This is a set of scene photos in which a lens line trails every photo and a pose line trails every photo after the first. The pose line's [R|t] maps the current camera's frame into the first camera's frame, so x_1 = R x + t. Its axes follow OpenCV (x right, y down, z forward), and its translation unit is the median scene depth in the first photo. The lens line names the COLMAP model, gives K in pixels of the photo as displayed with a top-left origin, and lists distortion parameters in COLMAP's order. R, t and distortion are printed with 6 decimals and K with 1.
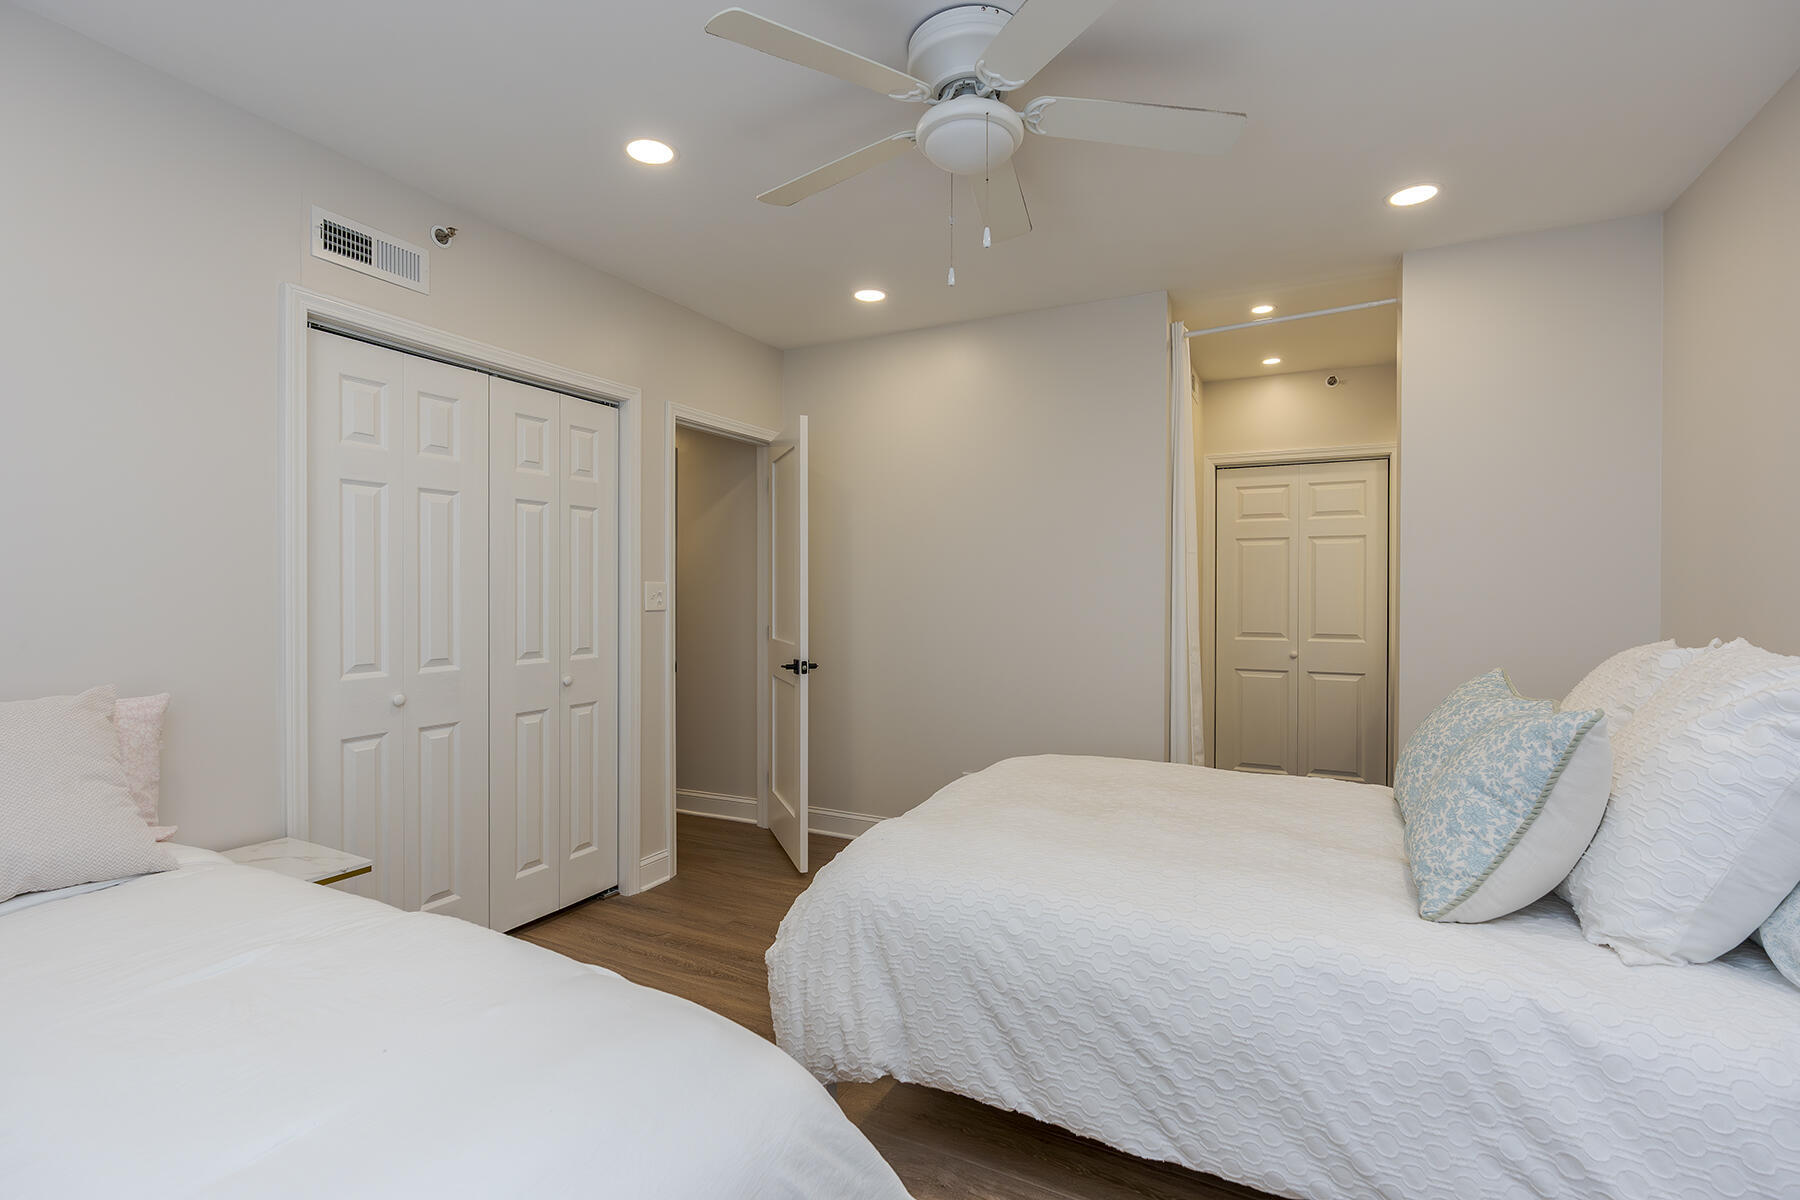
lens RADIAL K [[823.9, 0, 900.0], [0, 823.9, 600.0], [0, 0, 1]] dist [-0.000048, -0.000049]
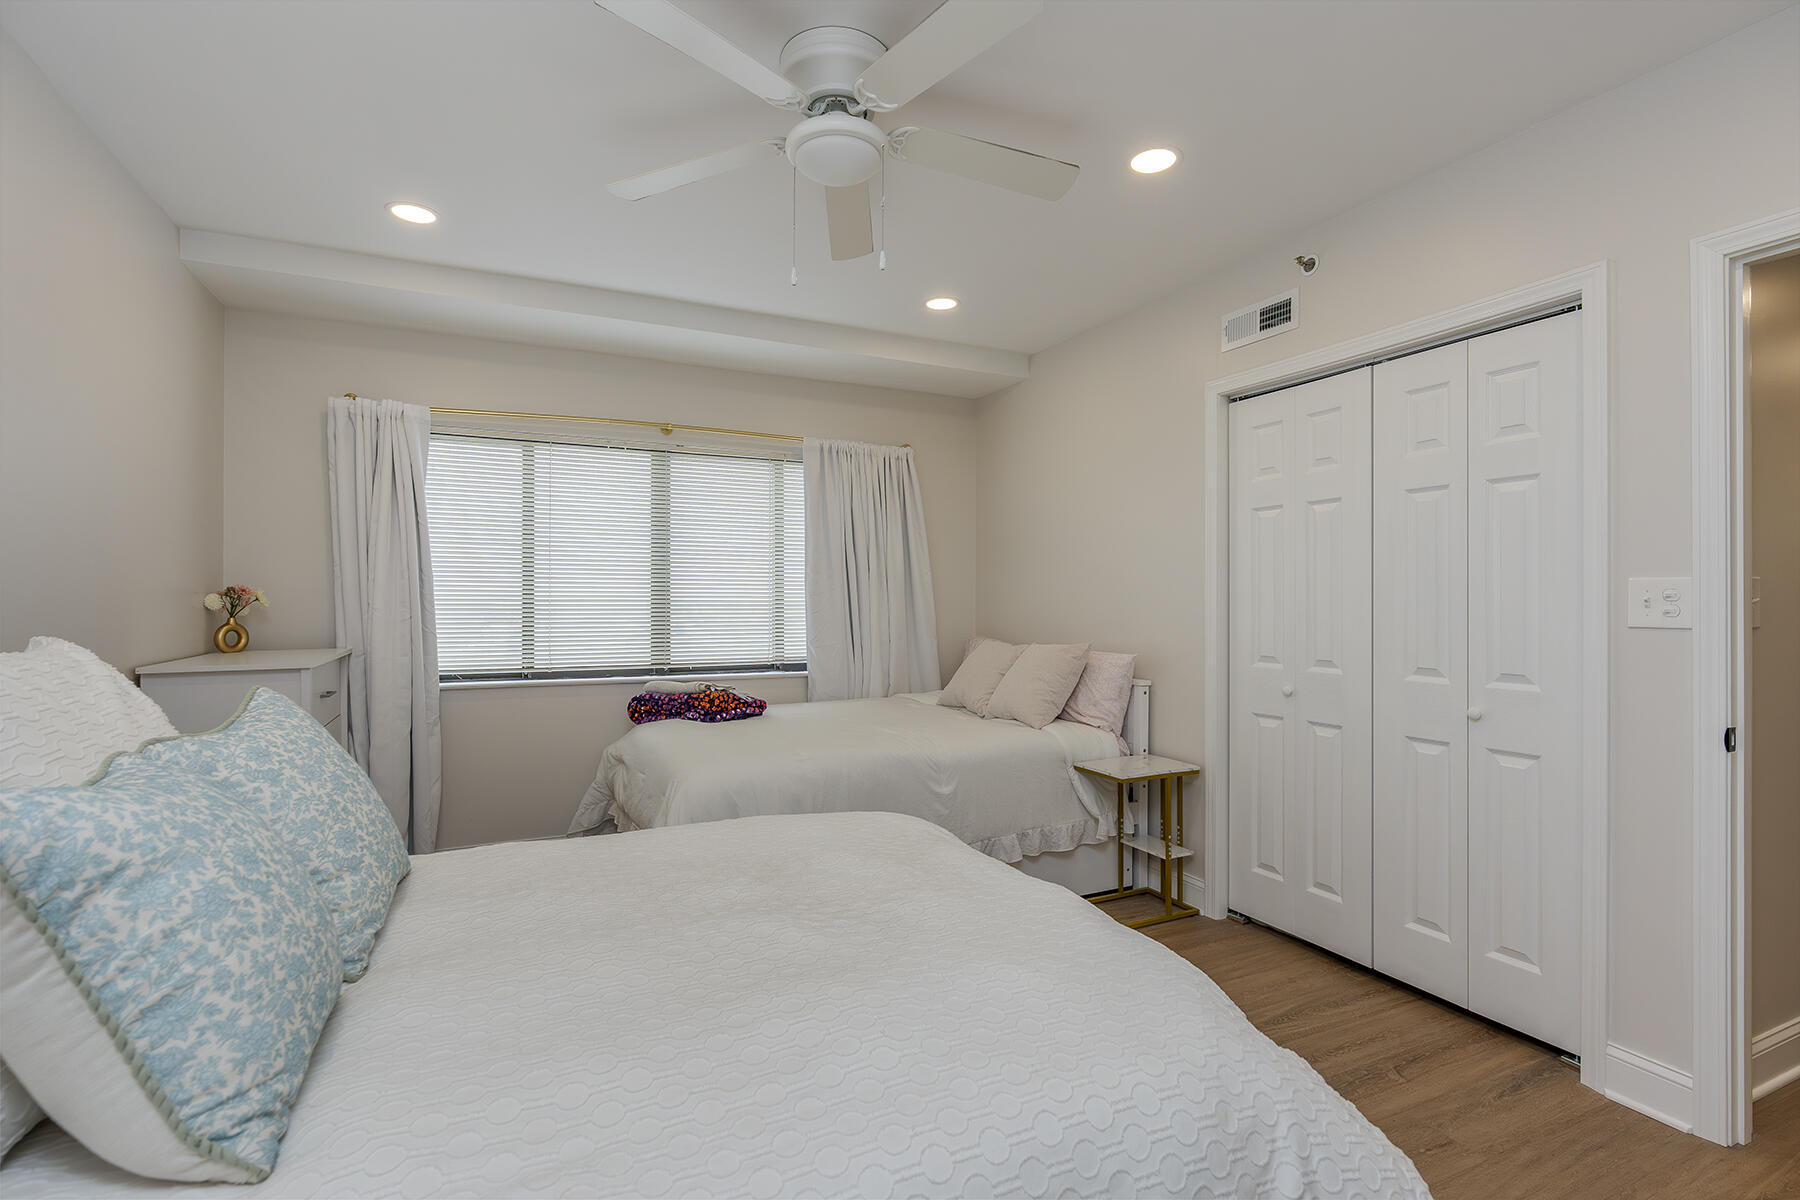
lens RADIAL K [[838.9, 0, 900.0], [0, 838.9, 600.0], [0, 0, 1]] dist [0.000145, 0.000142]
pose [[-0.626358, -0.001376, -0.779534, 0.543695], [-0.006909, 0.999969, 0.003787, -0.005144], [0.779505, 0.007757, -0.626348, 1.103925]]
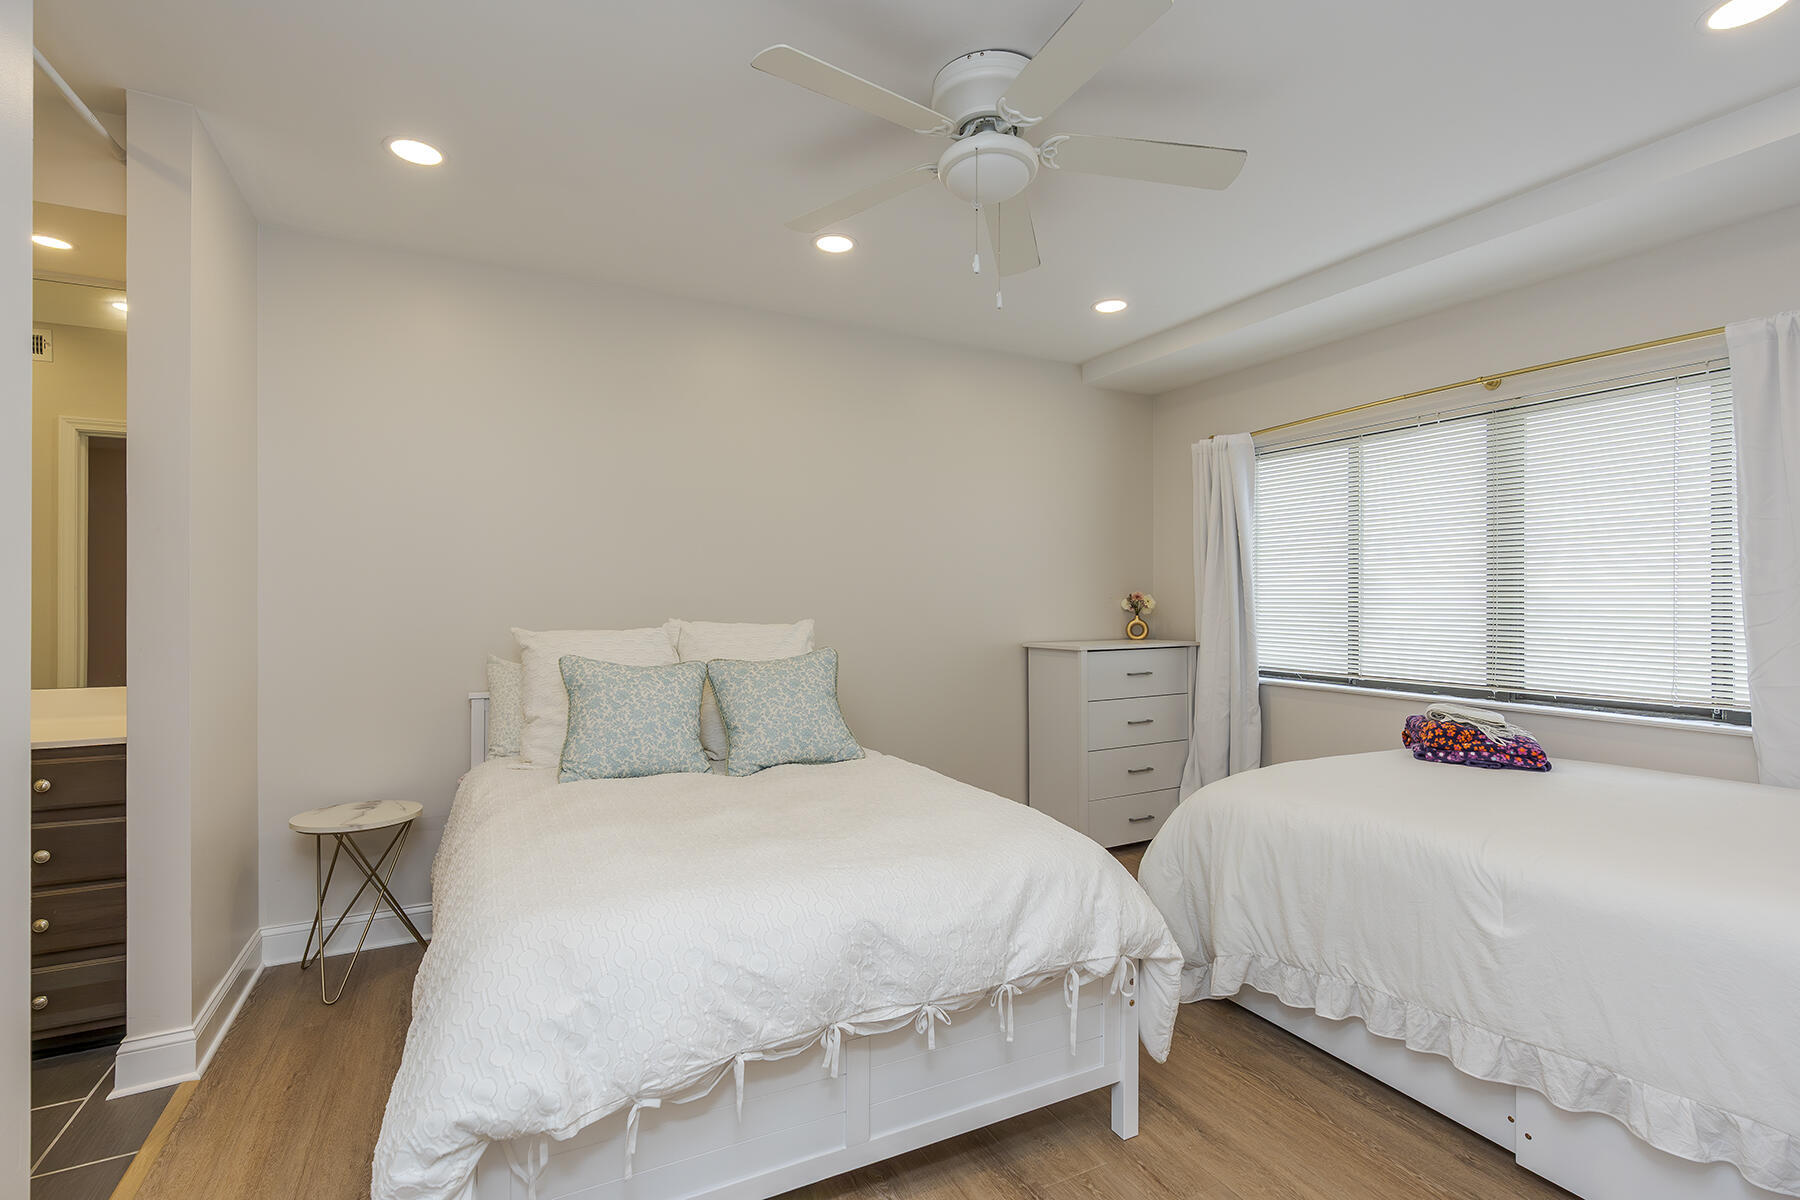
lens RADIAL K [[823.9, 0, 900.0], [0, 823.9, 600.0], [0, 0, 1]] dist [-0.000048, -0.000049]
pose [[-0.800716, 0.000847, 0.599043, 0.201509], [0.003780, 0.999986, 0.003637, -0.006497], [-0.599032, 0.005177, -0.800709, 1.156116]]
